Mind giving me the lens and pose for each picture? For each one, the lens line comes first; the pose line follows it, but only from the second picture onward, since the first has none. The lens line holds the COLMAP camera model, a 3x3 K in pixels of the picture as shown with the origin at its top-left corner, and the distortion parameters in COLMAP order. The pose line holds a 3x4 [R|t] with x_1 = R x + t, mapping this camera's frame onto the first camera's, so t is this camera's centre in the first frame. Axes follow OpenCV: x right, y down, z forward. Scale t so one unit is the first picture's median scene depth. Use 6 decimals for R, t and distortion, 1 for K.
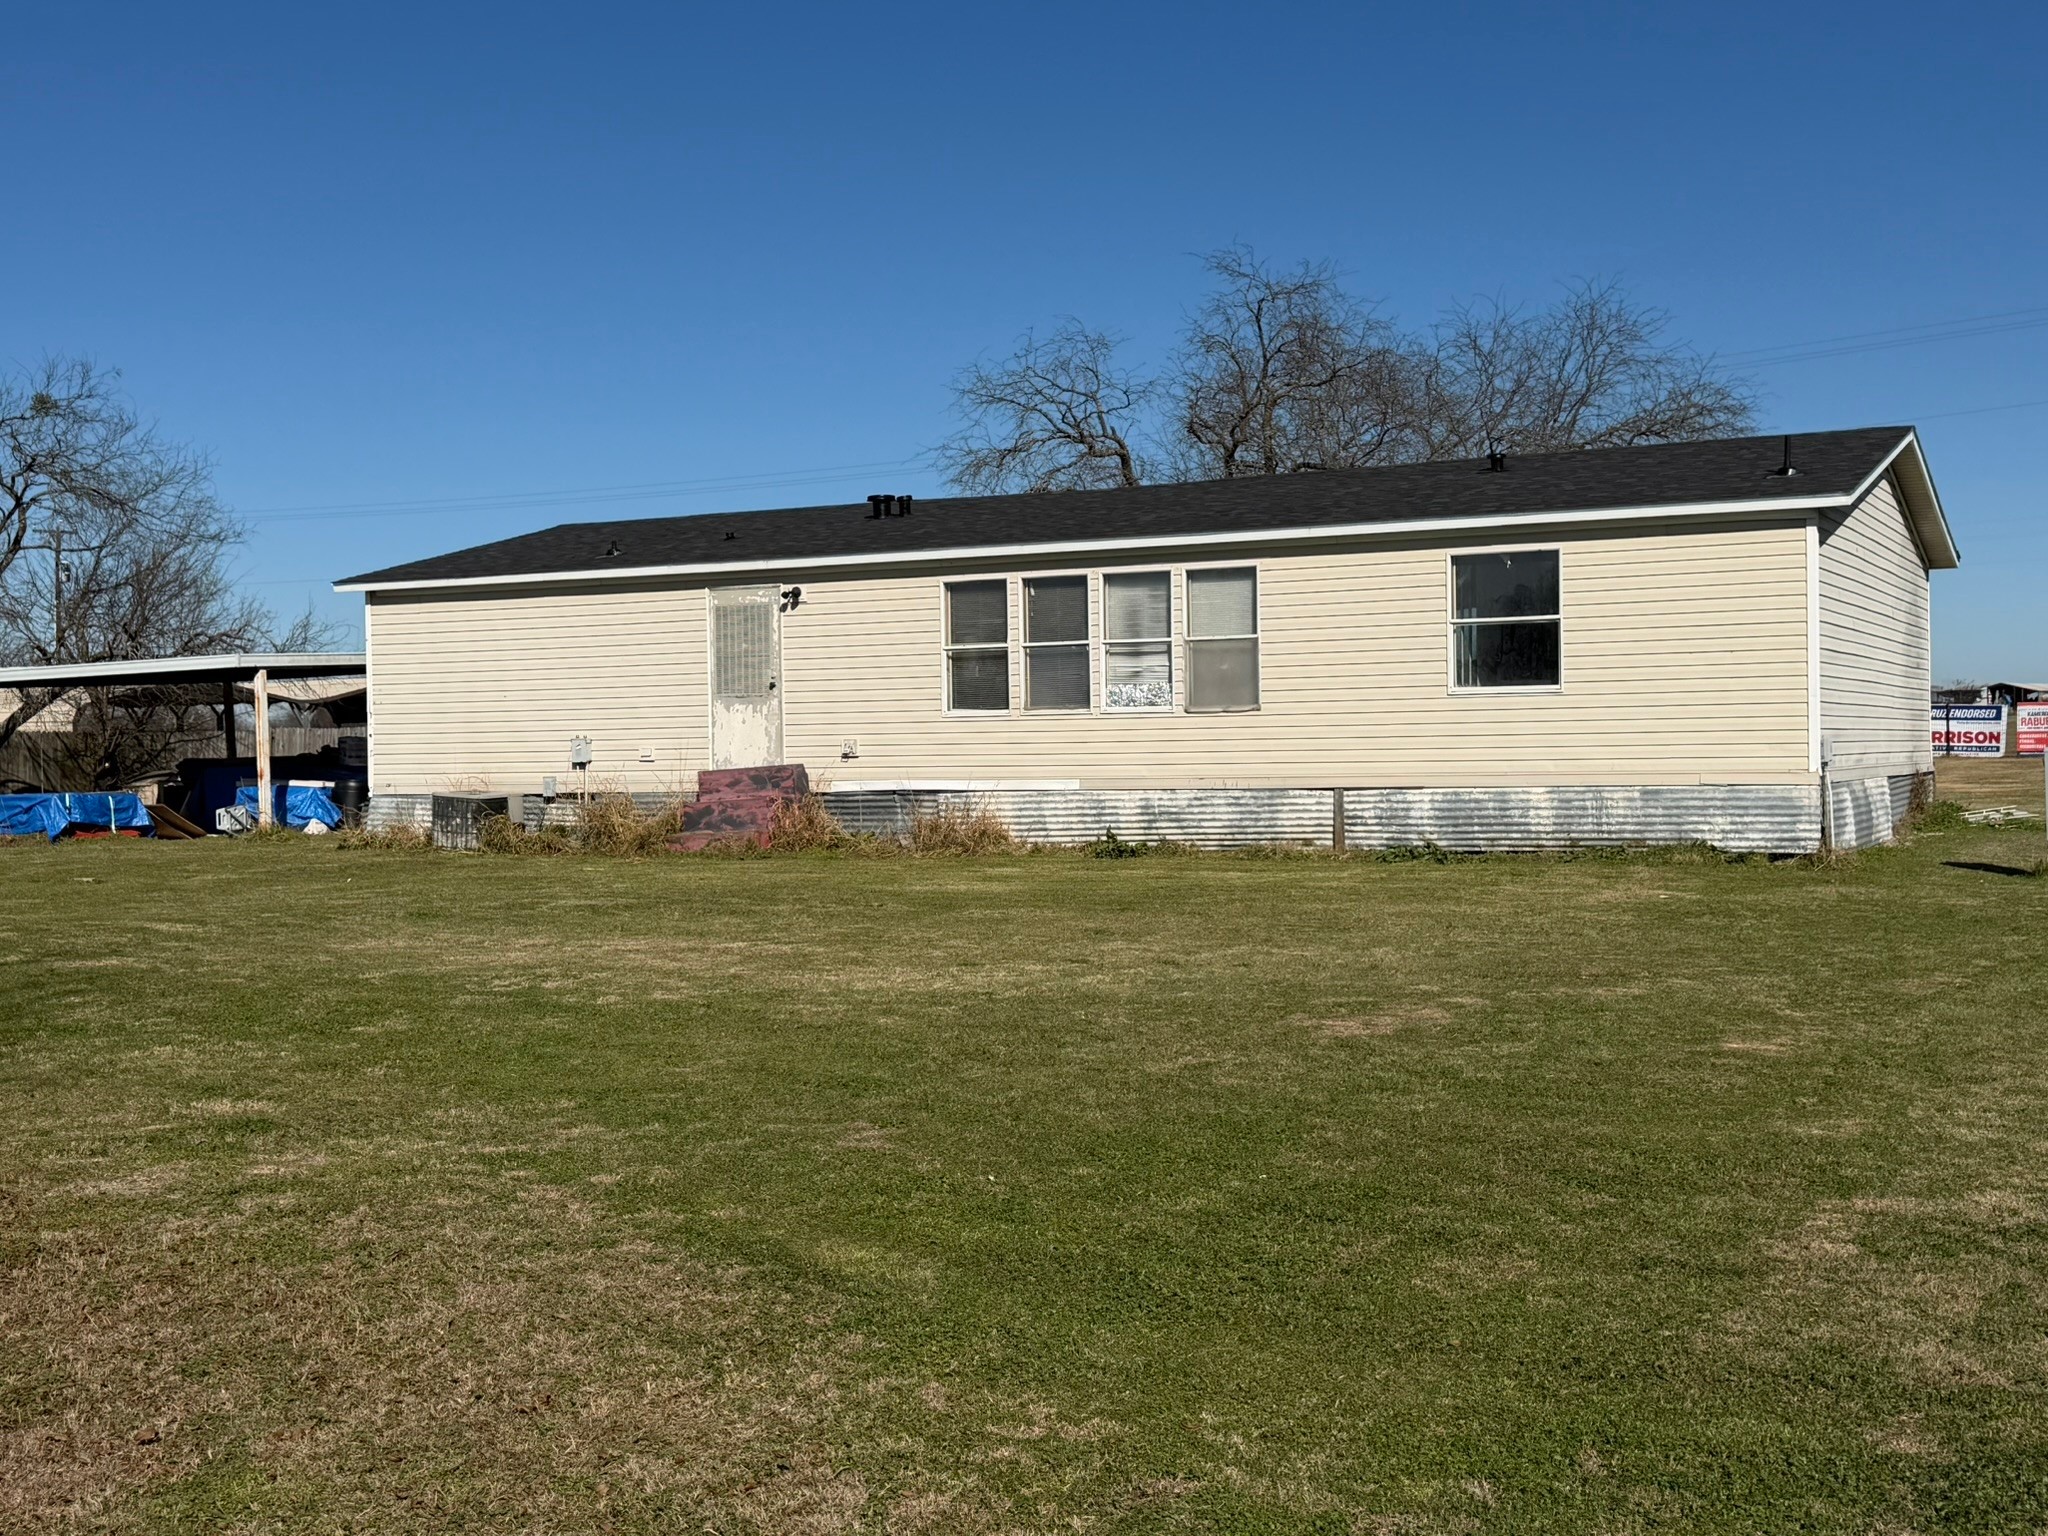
lens RADIAL K [[2412.0, 0, 1017.7], [0, 2412.0, 756.5], [0, 0, 1]] dist [0.092986, 0.000000]
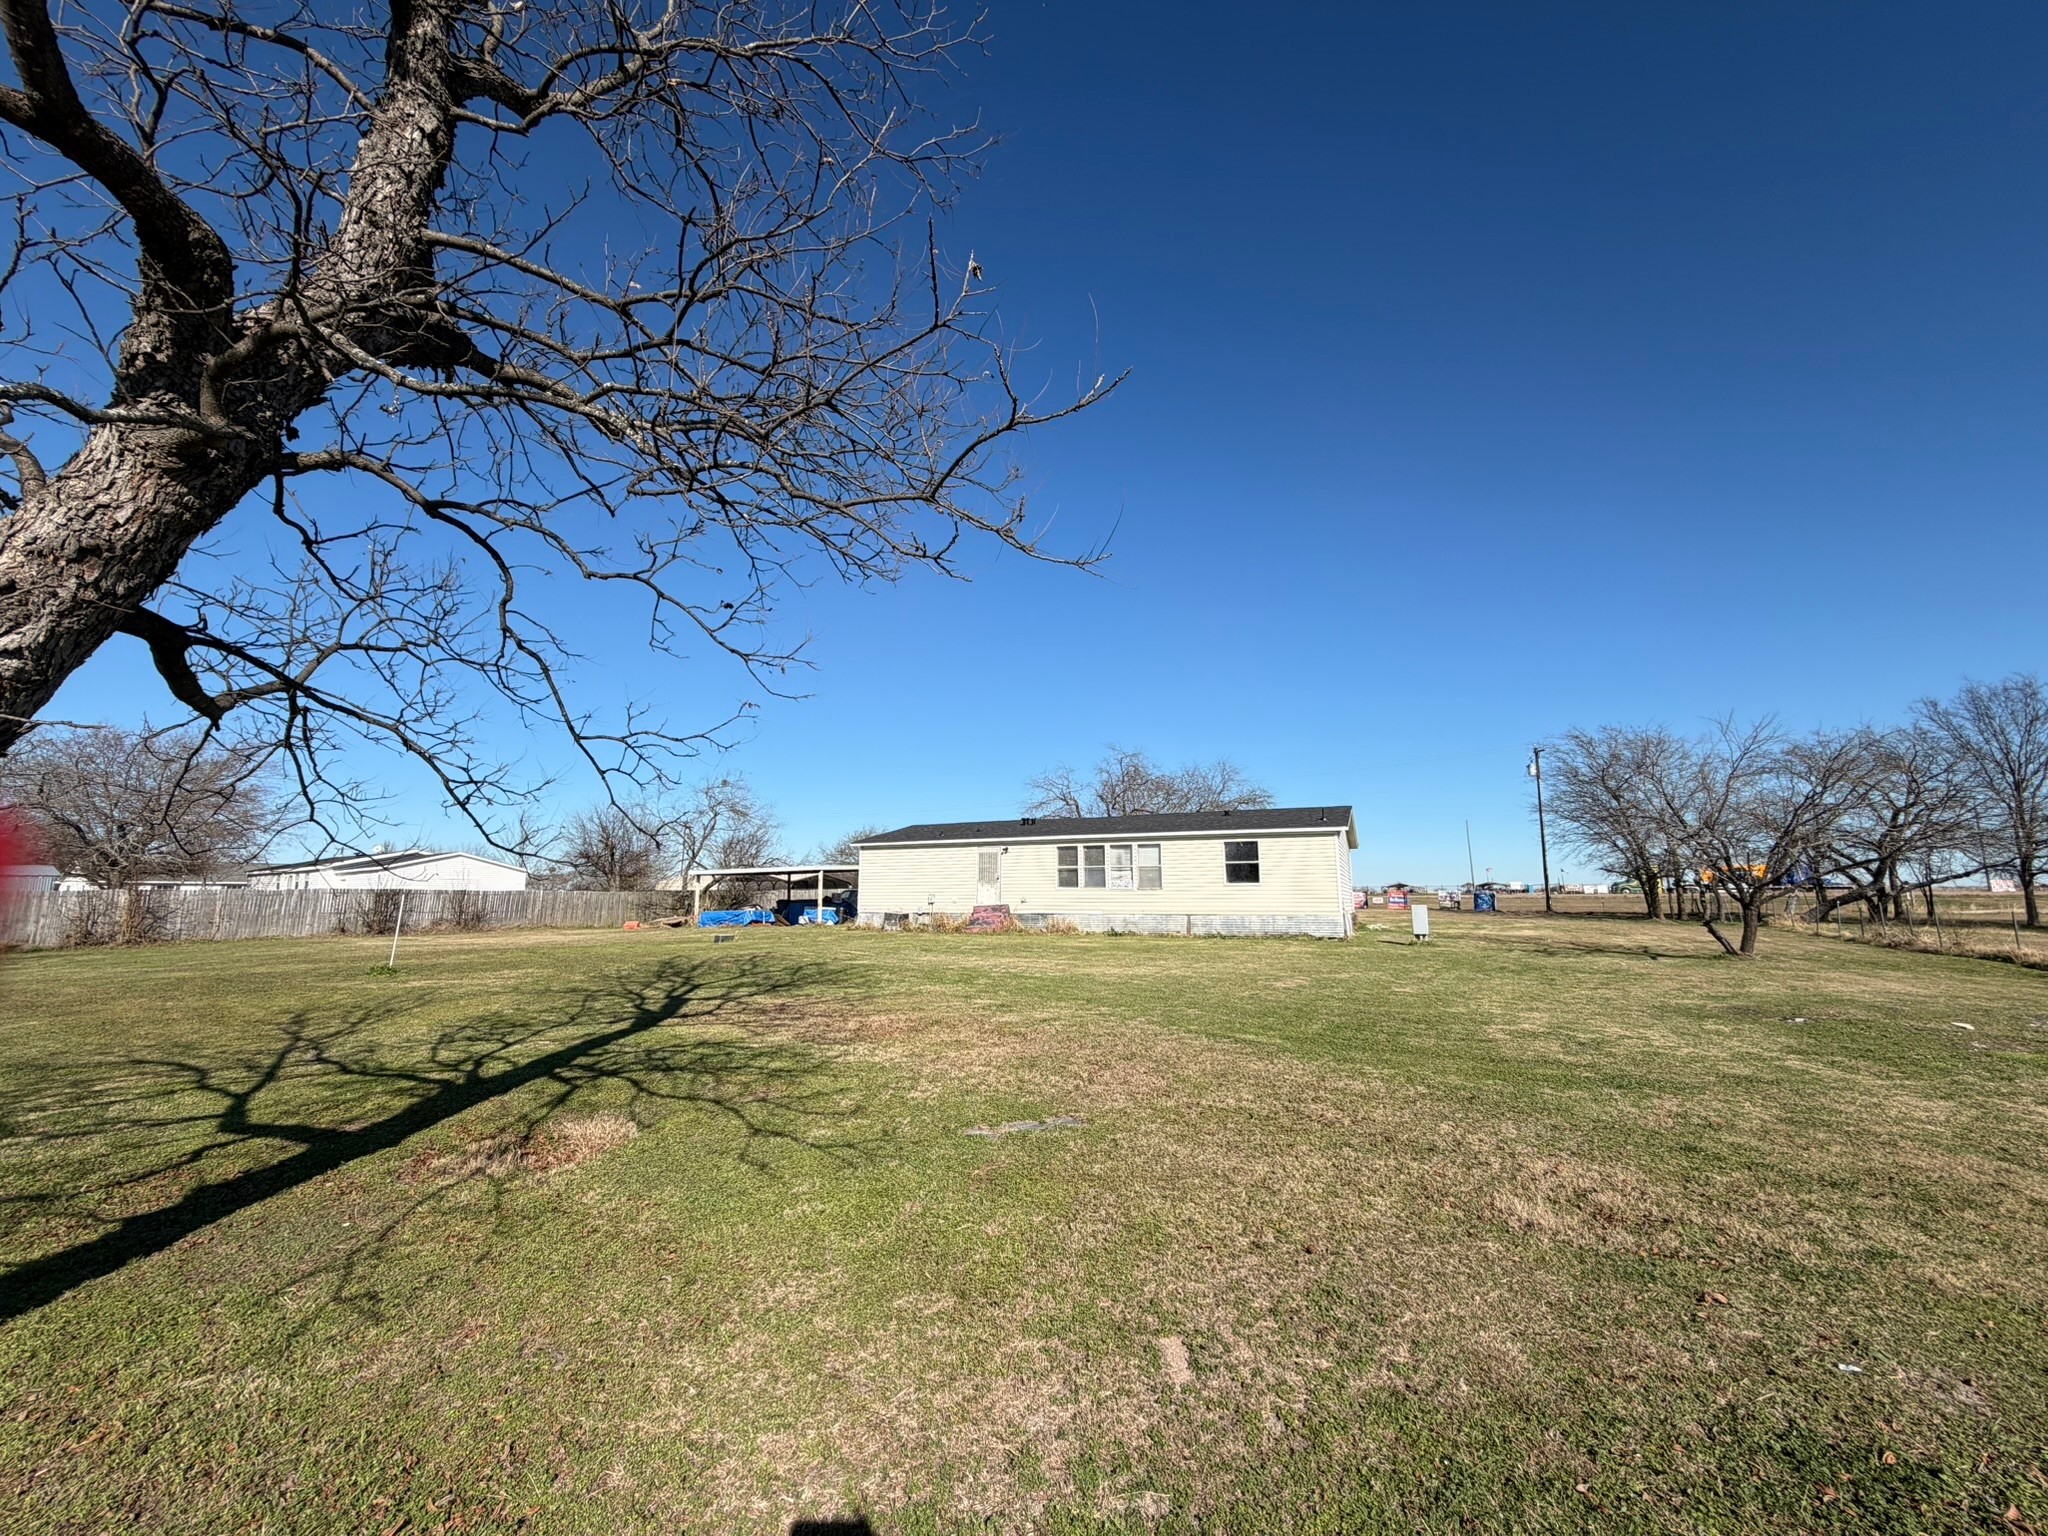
lens RADIAL K [[817.1, 0, 1017.9], [0, 817.1, 766.2], [0, 0, 1]] dist [-0.000303, -0.000150]
pose [[0.998600, 0.025007, 0.046610, -0.133453], [-0.016857, 0.985695, -0.167694, 0.004156], [-0.050137, 0.166674, 0.984737, -0.065282]]
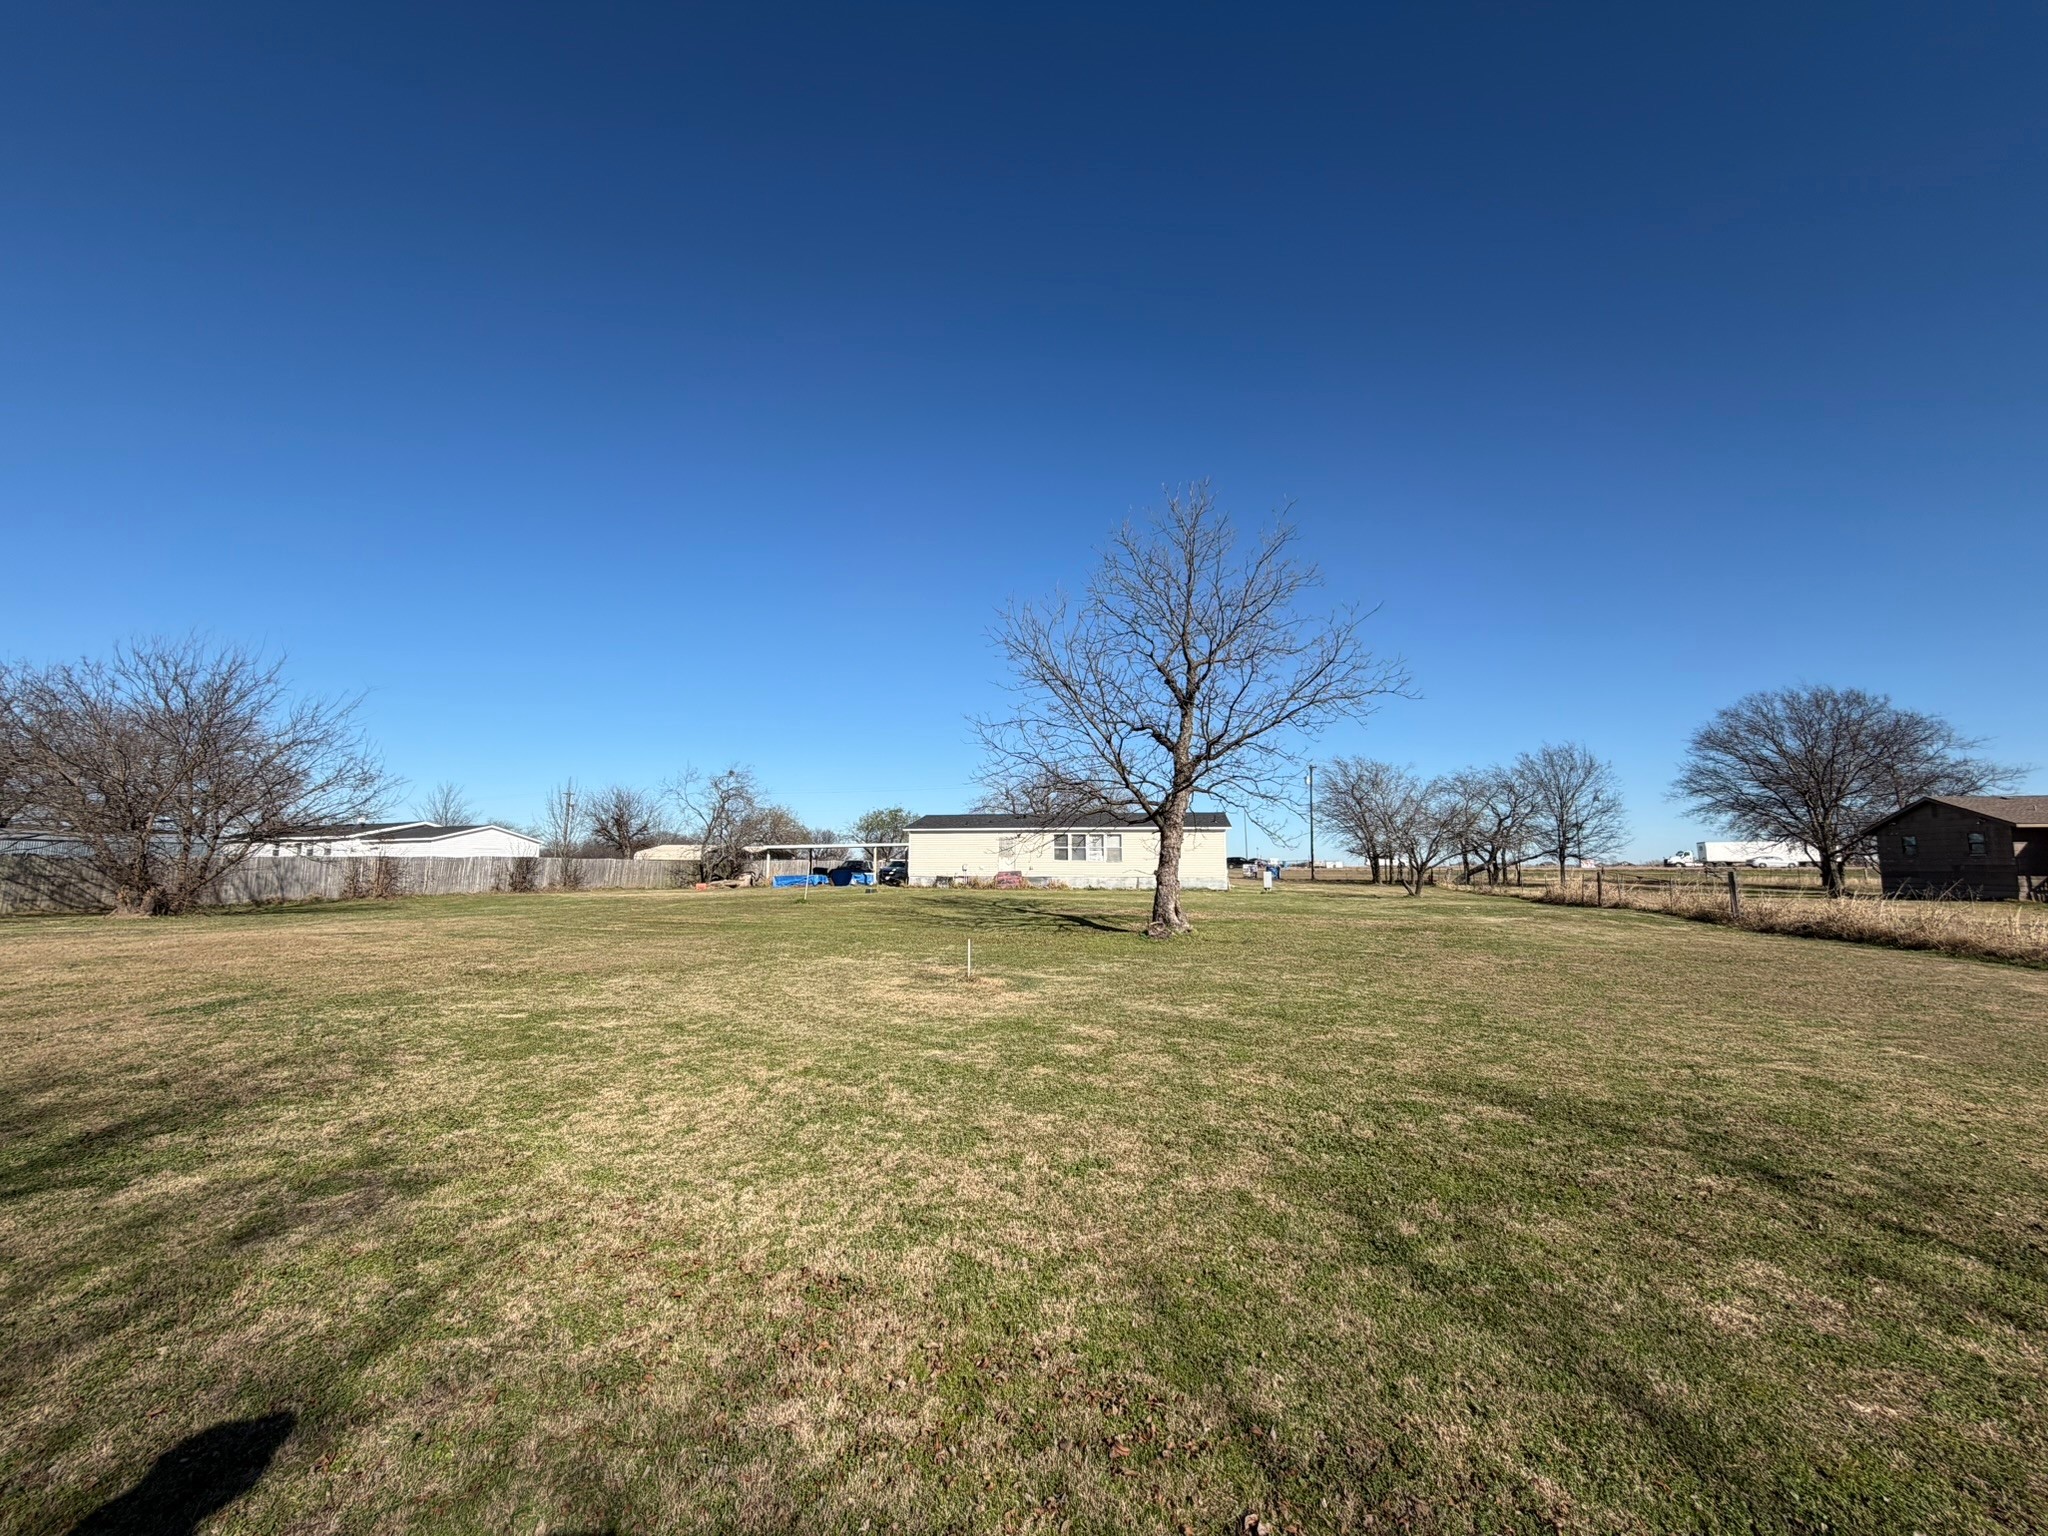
lens RADIAL K [[817.1, 0, 1017.4], [0, 817.1, 765.3], [0, 0, 1]] dist [-0.000303, -0.000150]
pose [[0.955161, 0.059290, 0.290088, -0.594519], [-0.018851, 0.989935, -0.140259, 0.024192], [-0.295485, 0.128502, 0.946666, -0.579957]]
